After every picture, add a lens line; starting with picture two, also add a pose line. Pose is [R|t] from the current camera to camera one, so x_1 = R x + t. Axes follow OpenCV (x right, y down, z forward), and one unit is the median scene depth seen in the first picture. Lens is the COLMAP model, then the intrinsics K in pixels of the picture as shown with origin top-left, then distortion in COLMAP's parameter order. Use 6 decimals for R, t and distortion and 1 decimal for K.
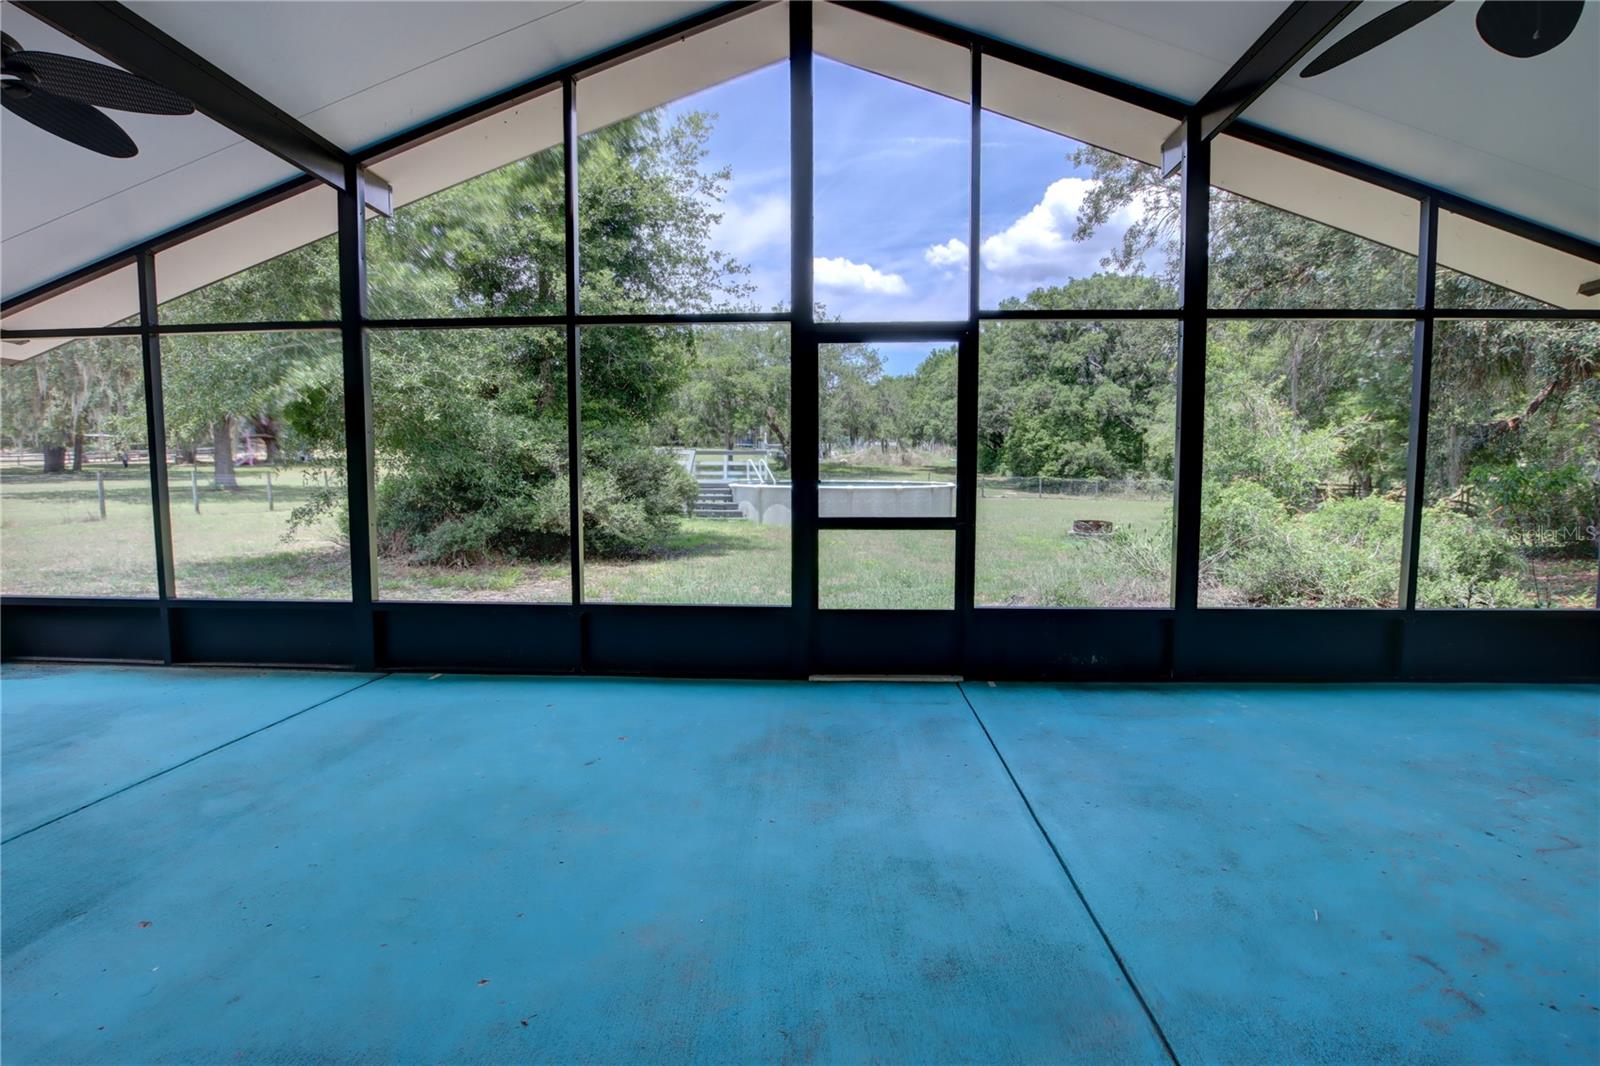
lens RADIAL K [[774.9, 0, 808.1], [0, 774.9, 537.6], [0, 0, 1]] dist [-0.036157, 0.001070]
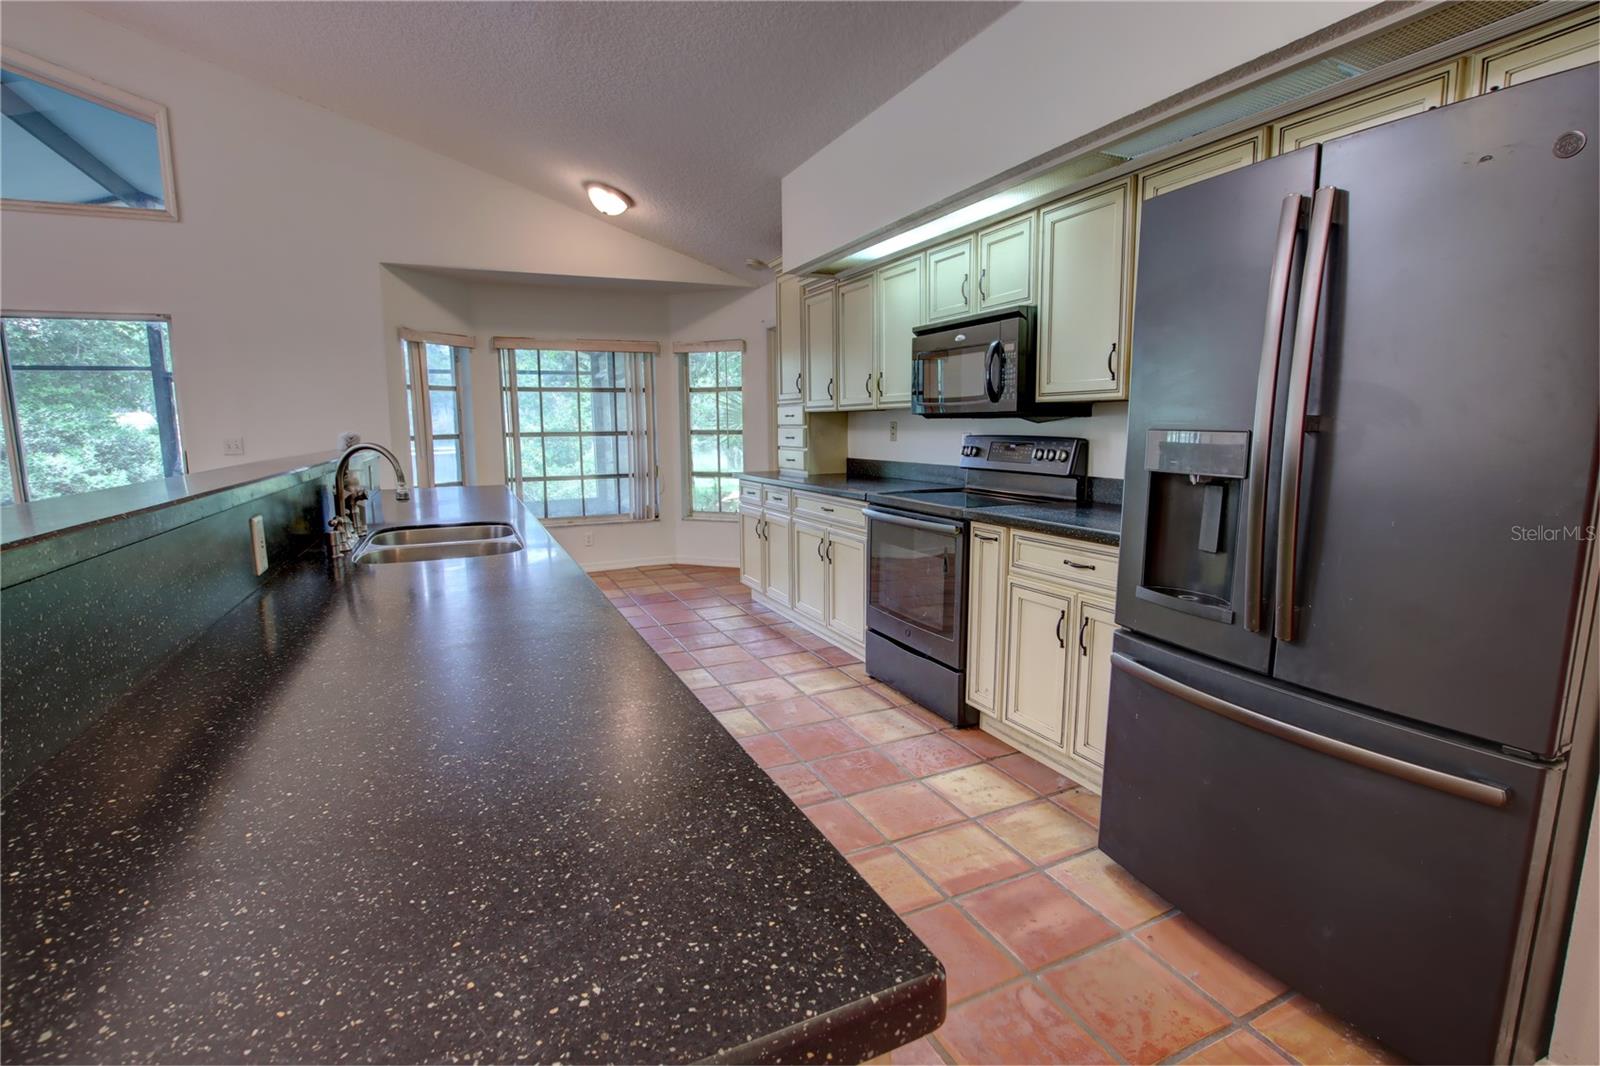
lens RADIAL K [[735.3, 0, 804.0], [0, 735.3, 539.9], [0, 0, 1]] dist [-0.038331, 0.000340]
pose [[0.881155, -0.075525, 0.466757, 0.183820], [0.049423, 0.996465, 0.067933, 0.032433], [-0.470238, -0.036791, 0.881773, -0.441028]]
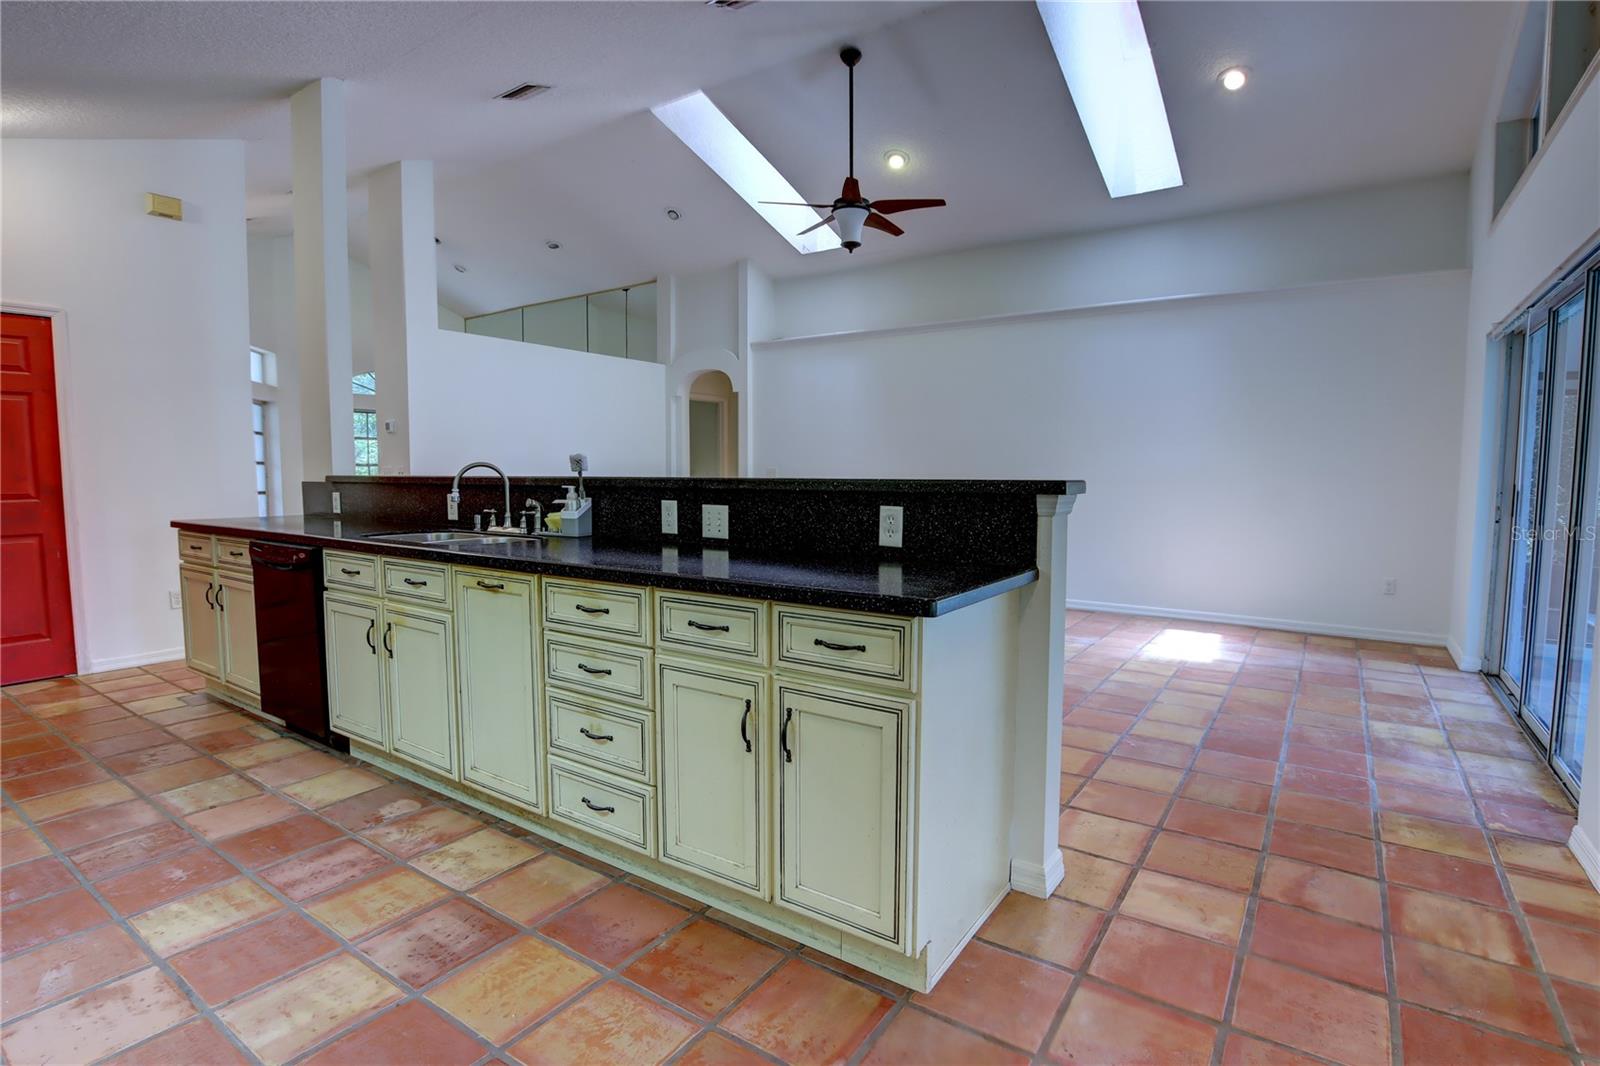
lens RADIAL K [[789.1, 0, 800.0], [0, 789.1, 533.0], [0, 0, 1]] dist [-0.028948, -0.000626]
pose [[-0.527684, 0.066222, -0.846855, 0.328530], [-0.083399, 0.988101, 0.129234, -0.000003], [0.845337, 0.138822, -0.515882, -0.057108]]
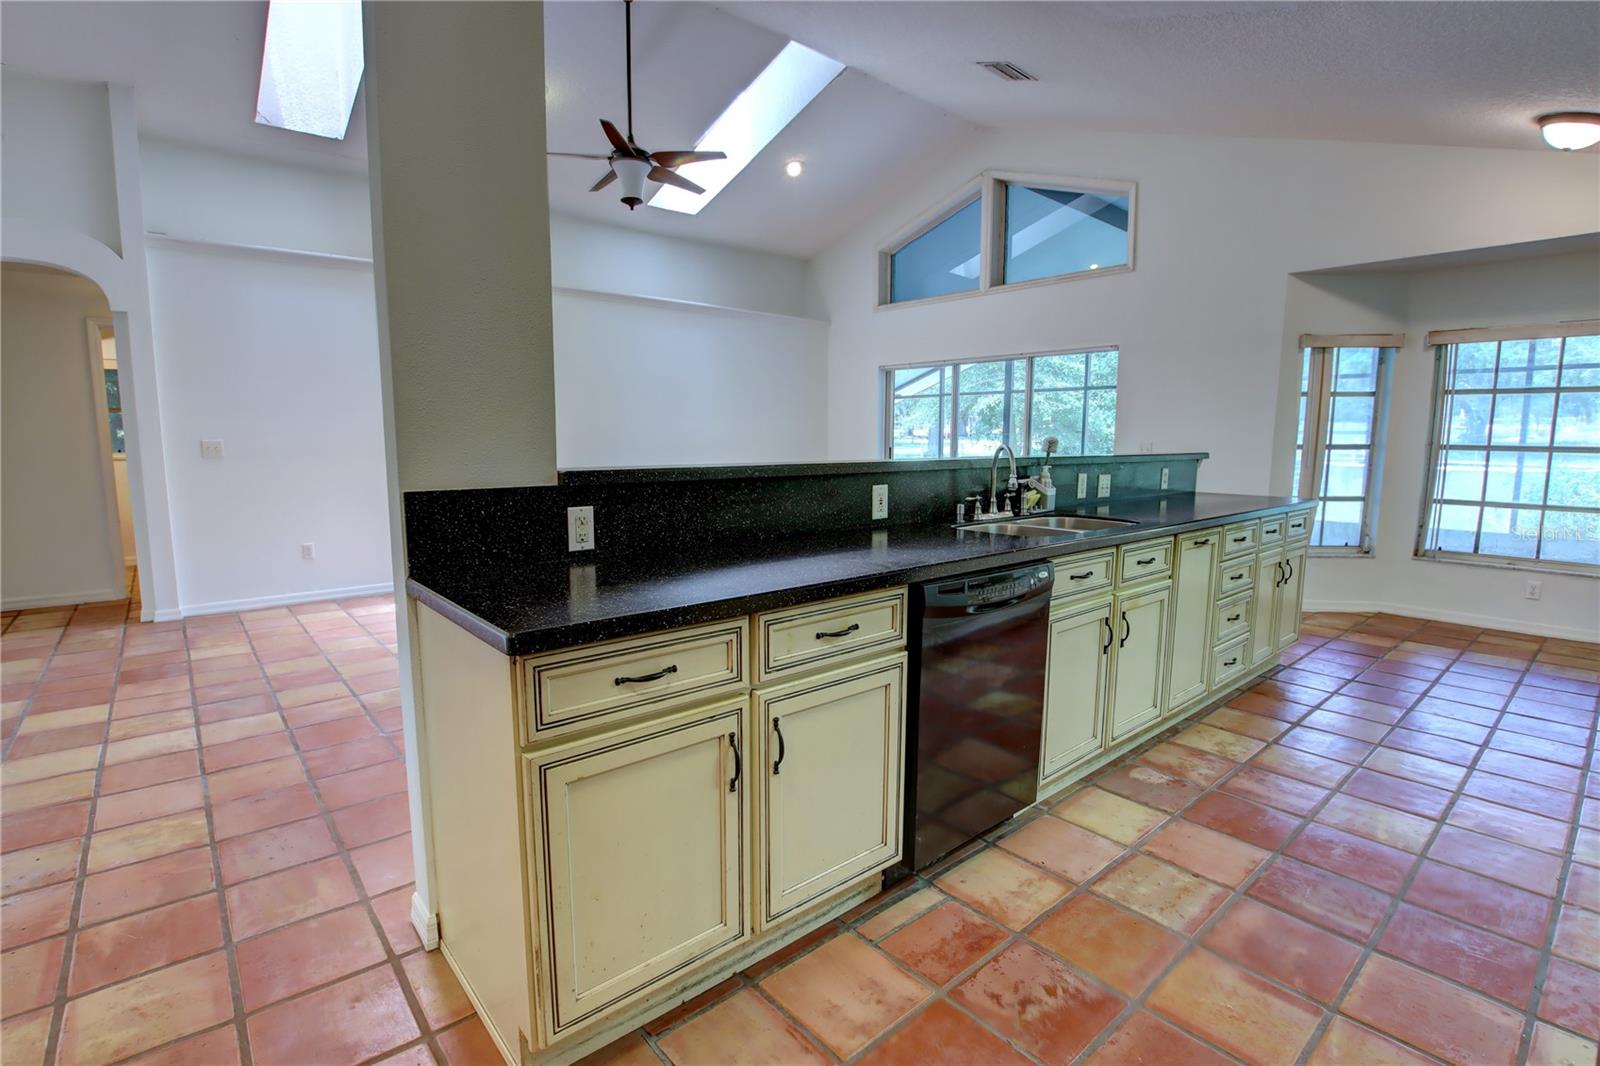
lens RADIAL K [[758.4, 0, 805.1], [0, 758.4, 534.6], [0, 0, 1]] dist [-0.031861, 0.001652]
pose [[0.690249, 0.097109, -0.717026, 0.292688], [-0.072628, 0.995247, 0.064873, 0.033234], [0.719918, 0.007297, 0.694021, -0.454848]]
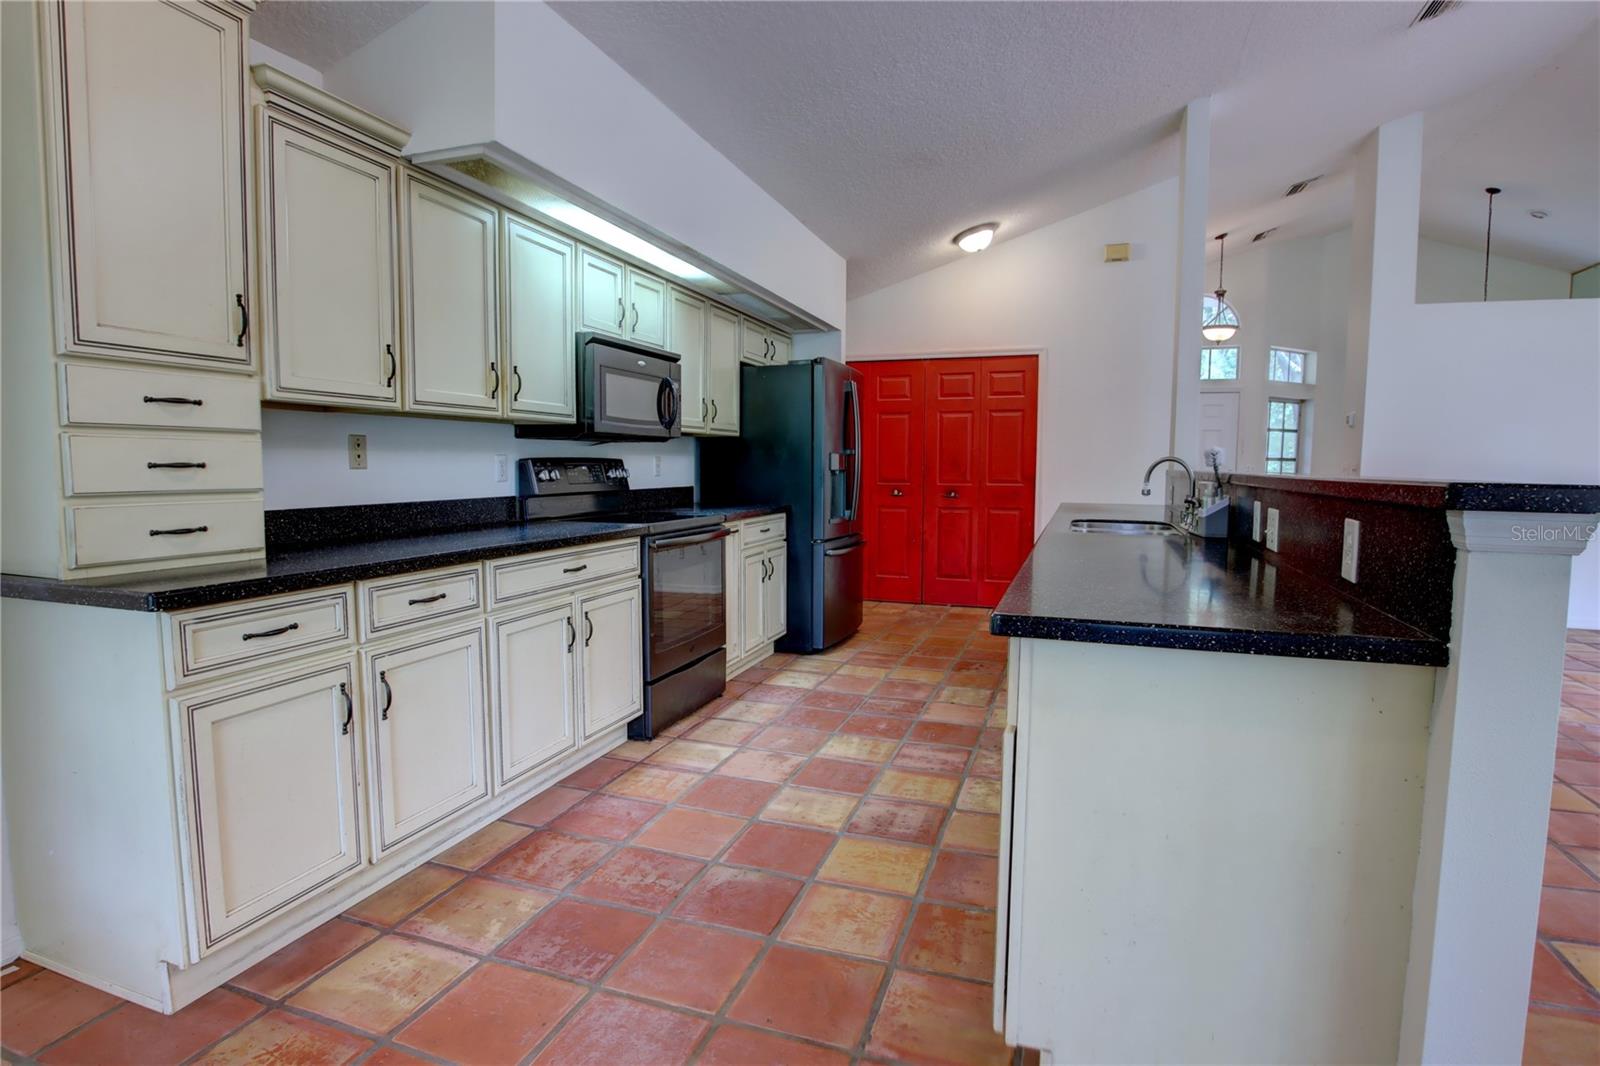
lens RADIAL K [[803.5, 0, 805.4], [0, 803.5, 533.8], [0, 0, 1]] dist [-0.029007, 0.001053]
pose [[-0.959531, -0.030582, 0.279936, 0.213704], [0.020939, 0.983585, 0.179225, -0.005349], [-0.280822, 0.177834, -0.943141, 0.000839]]
